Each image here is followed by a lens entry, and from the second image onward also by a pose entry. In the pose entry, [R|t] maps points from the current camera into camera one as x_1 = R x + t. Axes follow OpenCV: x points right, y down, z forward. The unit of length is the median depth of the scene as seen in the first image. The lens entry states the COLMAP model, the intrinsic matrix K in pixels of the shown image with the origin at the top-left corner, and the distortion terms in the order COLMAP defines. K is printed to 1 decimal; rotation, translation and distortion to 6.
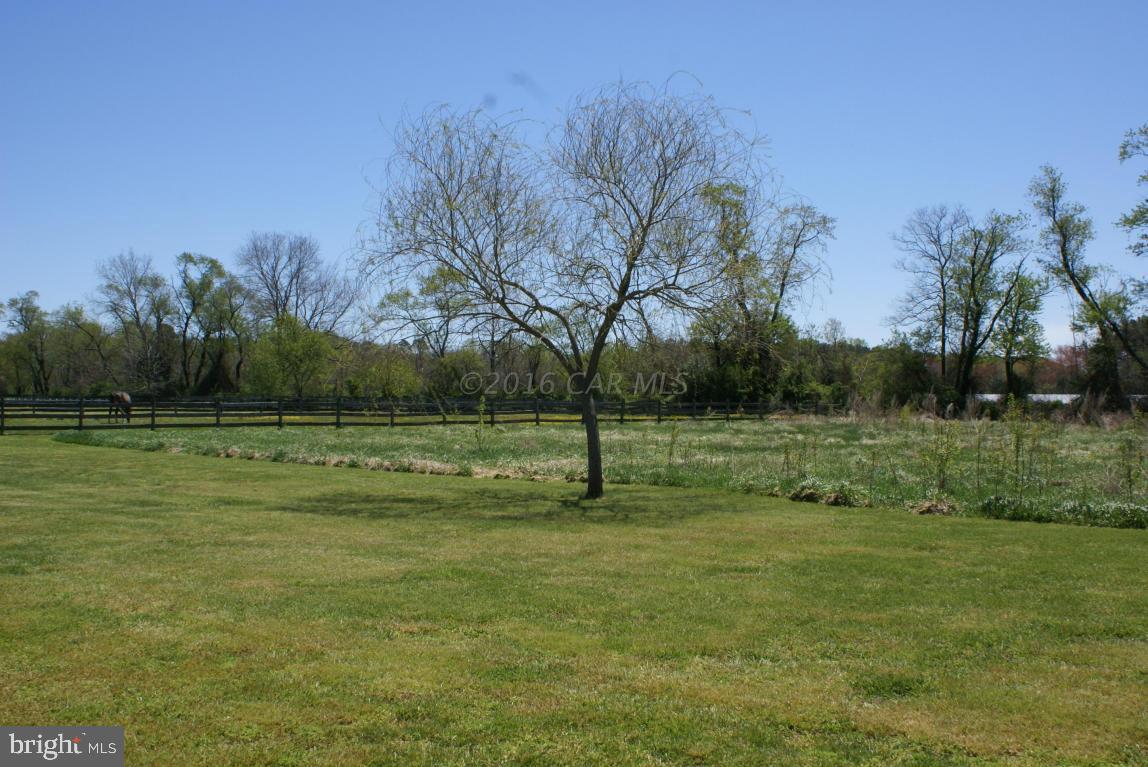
lens RADIAL K [[1303.8, 0, 574.6], [0, 1303.8, 386.7], [0, 0, 1]] dist [-0.090534, 0.000000]
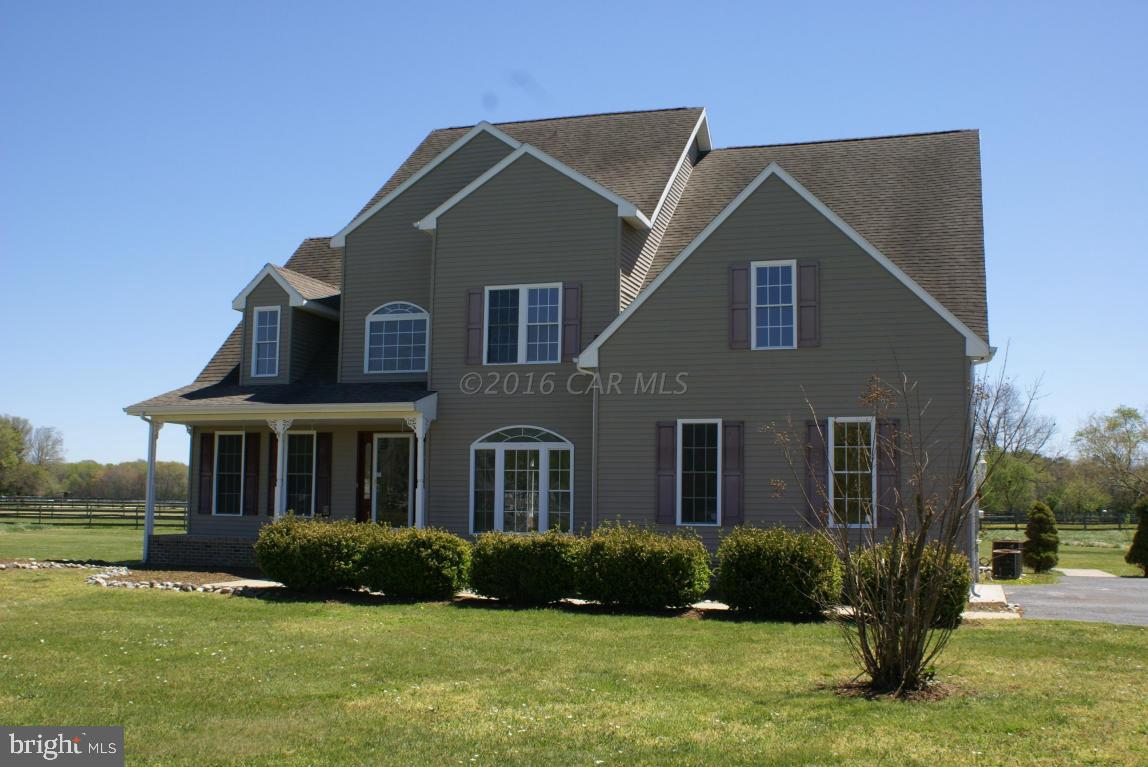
lens RADIAL K [[1237.1, 0, 575.3], [0, 1237.1, 385.4], [0, 0, 1]] dist [-0.031152, 0.000000]
pose [[0.862019, -0.043528, -0.505003, 0.102078], [-0.002649, 0.995905, -0.090362, -0.010932], [0.506868, 0.079232, 0.858375, -0.708723]]
